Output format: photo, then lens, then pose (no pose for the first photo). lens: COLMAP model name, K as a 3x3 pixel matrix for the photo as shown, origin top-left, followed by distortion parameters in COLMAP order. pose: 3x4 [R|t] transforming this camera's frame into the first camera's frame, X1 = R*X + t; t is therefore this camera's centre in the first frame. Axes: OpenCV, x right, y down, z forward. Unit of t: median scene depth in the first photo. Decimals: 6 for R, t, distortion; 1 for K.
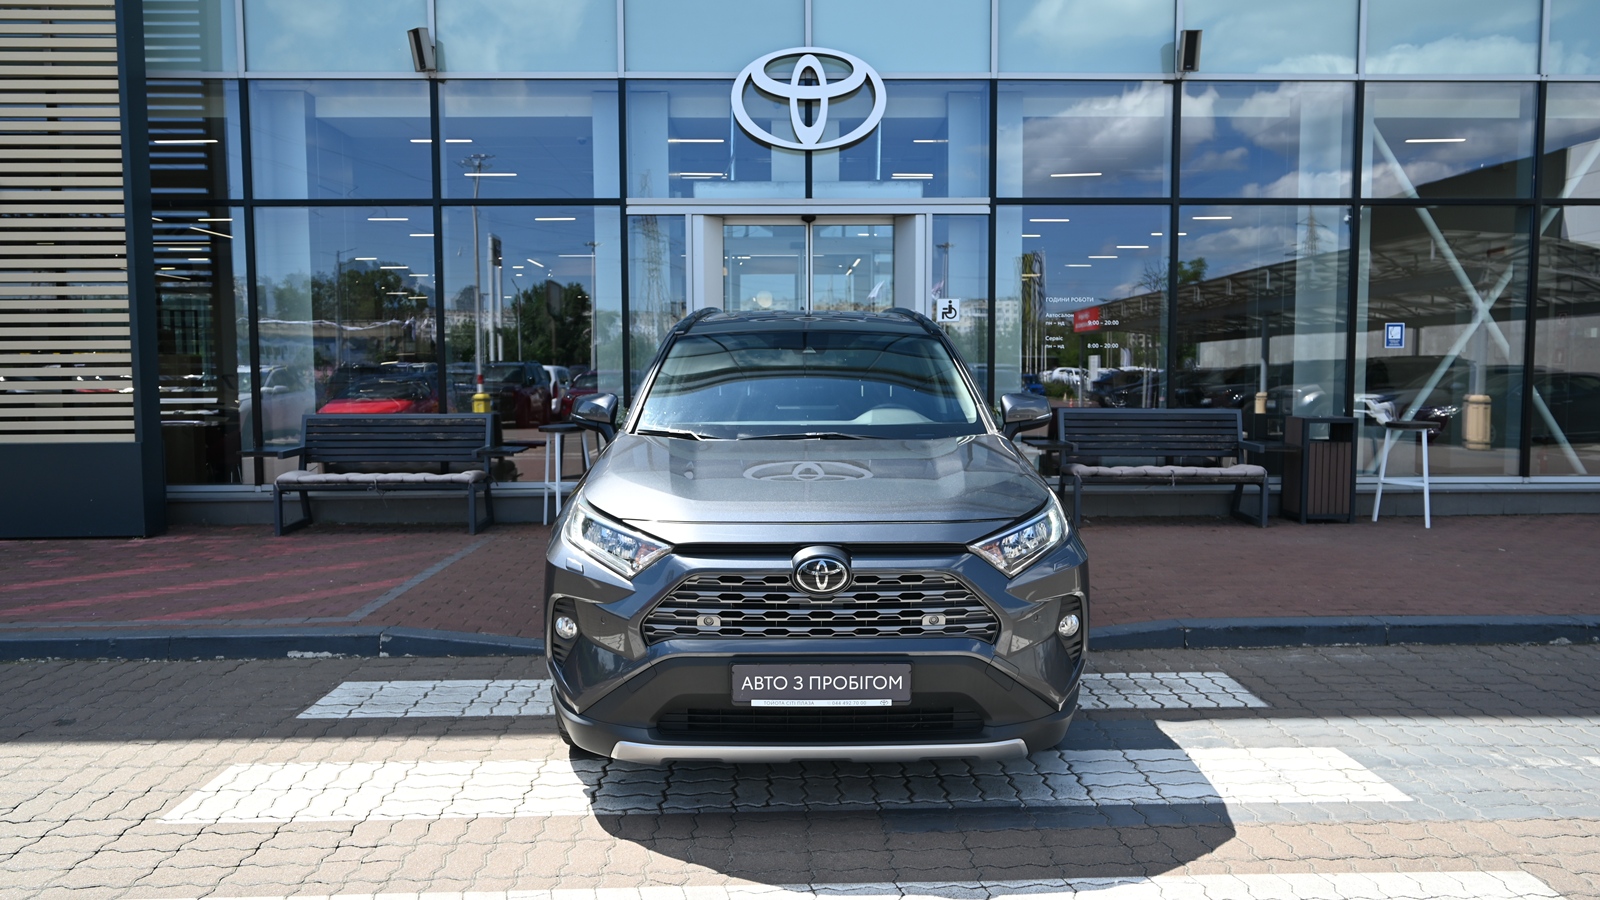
lens RADIAL K [[1097.6, 0, 802.7], [0, 1097.6, 442.1], [0, 0, 1]] dist [0.003516, 0.008693]
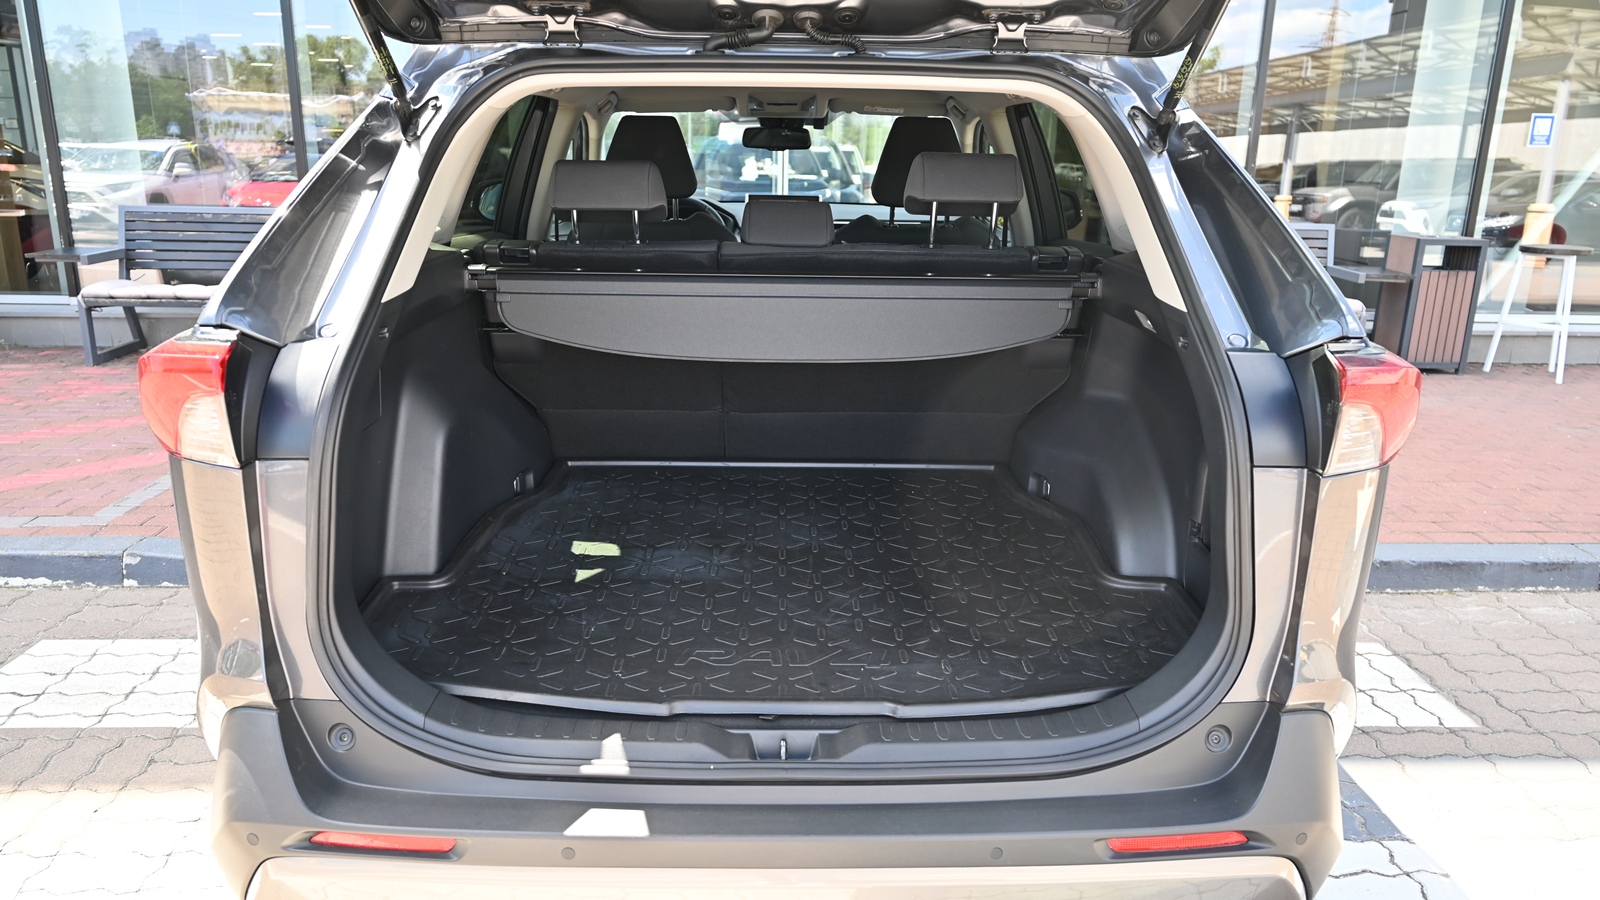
lens RADIAL K [[1097.6, 0, 798.9], [0, 1097.6, 450.1], [0, 0, 1]] dist [0.003516, 0.008693]
pose [[0.999730, 0.018589, 0.013918, 0.010862], [-0.020915, 0.981212, 0.191798, -0.014945], [-0.010092, -0.192037, 0.981336, 0.211628]]
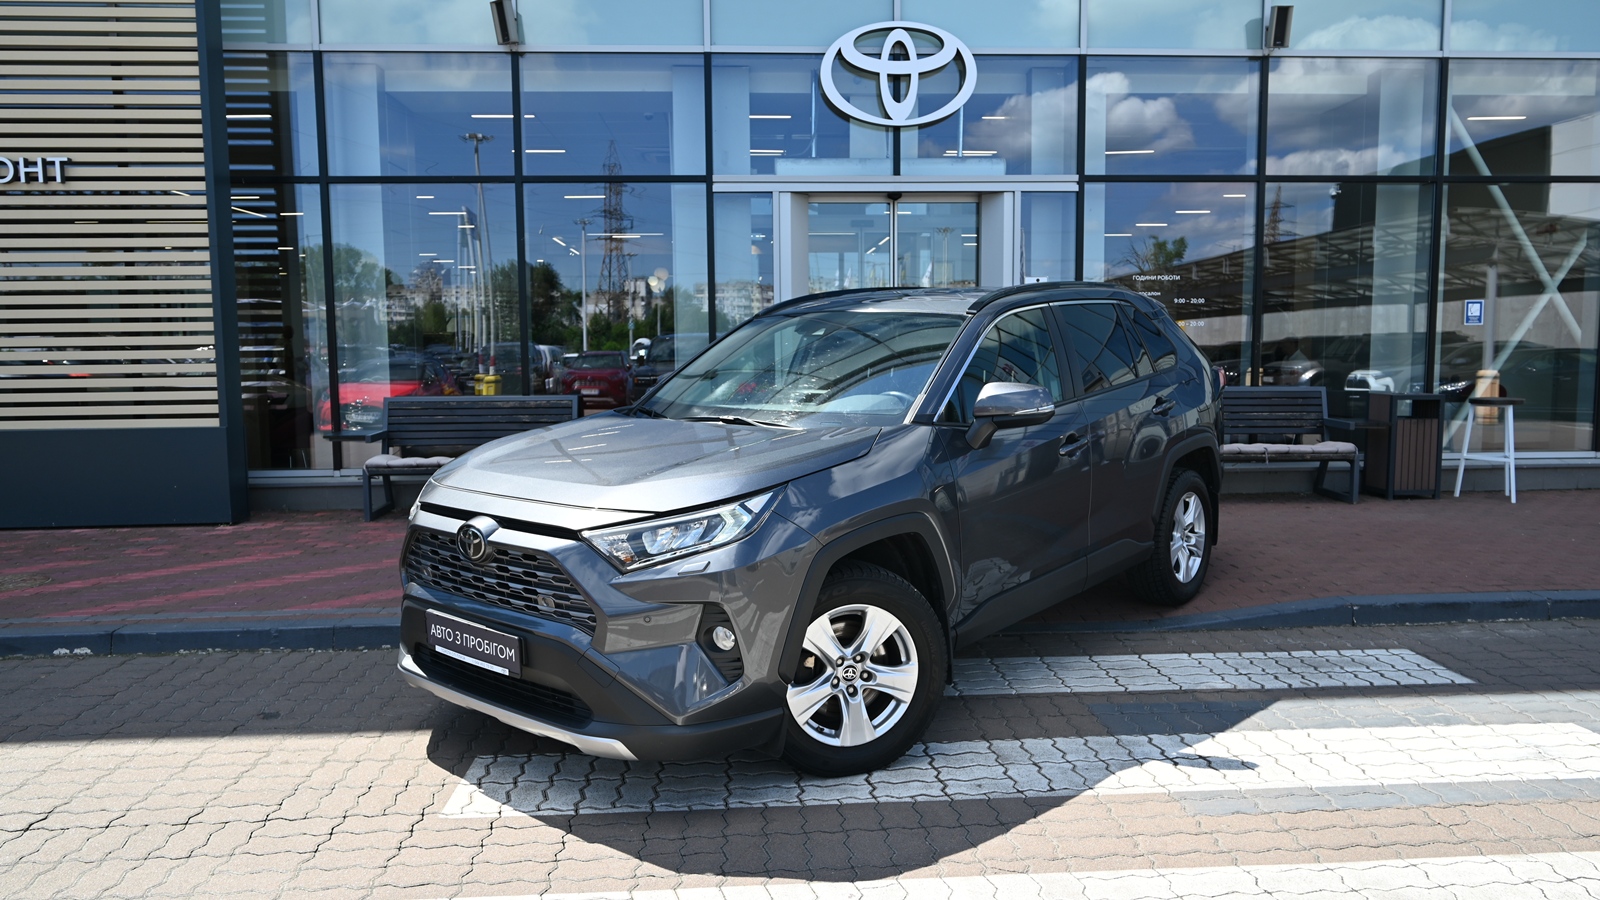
lens RADIAL K [[1097.6, 0, 803.7], [0, 1097.6, 447.1], [0, 0, 1]] dist [0.003516, 0.008693]
pose [[0.999427, -0.007346, 0.033035, -0.114860], [0.006568, 0.999700, 0.023598, -0.001477], [-0.033199, -0.023368, 0.999176, 0.009177]]
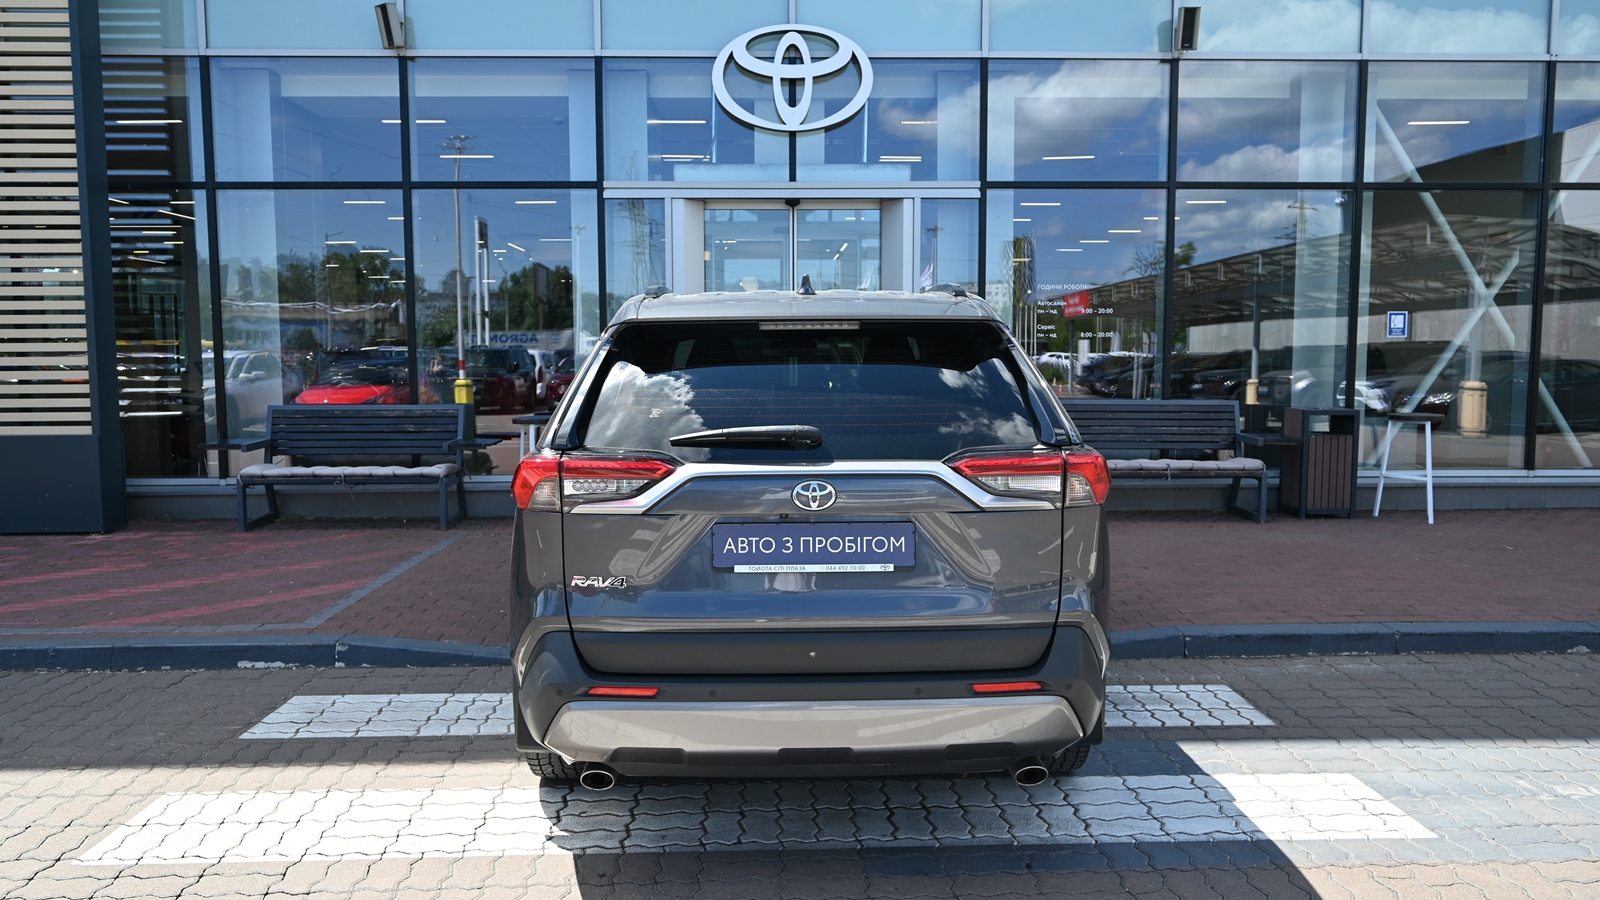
lens RADIAL K [[1097.6, 0, 795.5], [0, 1097.6, 438.6], [0, 0, 1]] dist [0.003516, 0.008693]
pose [[0.999994, 0.000534, 0.003470, 0.004886], [-0.000575, 0.999928, 0.011996, -0.007851], [-0.003463, -0.011998, 0.999922, 0.032900]]
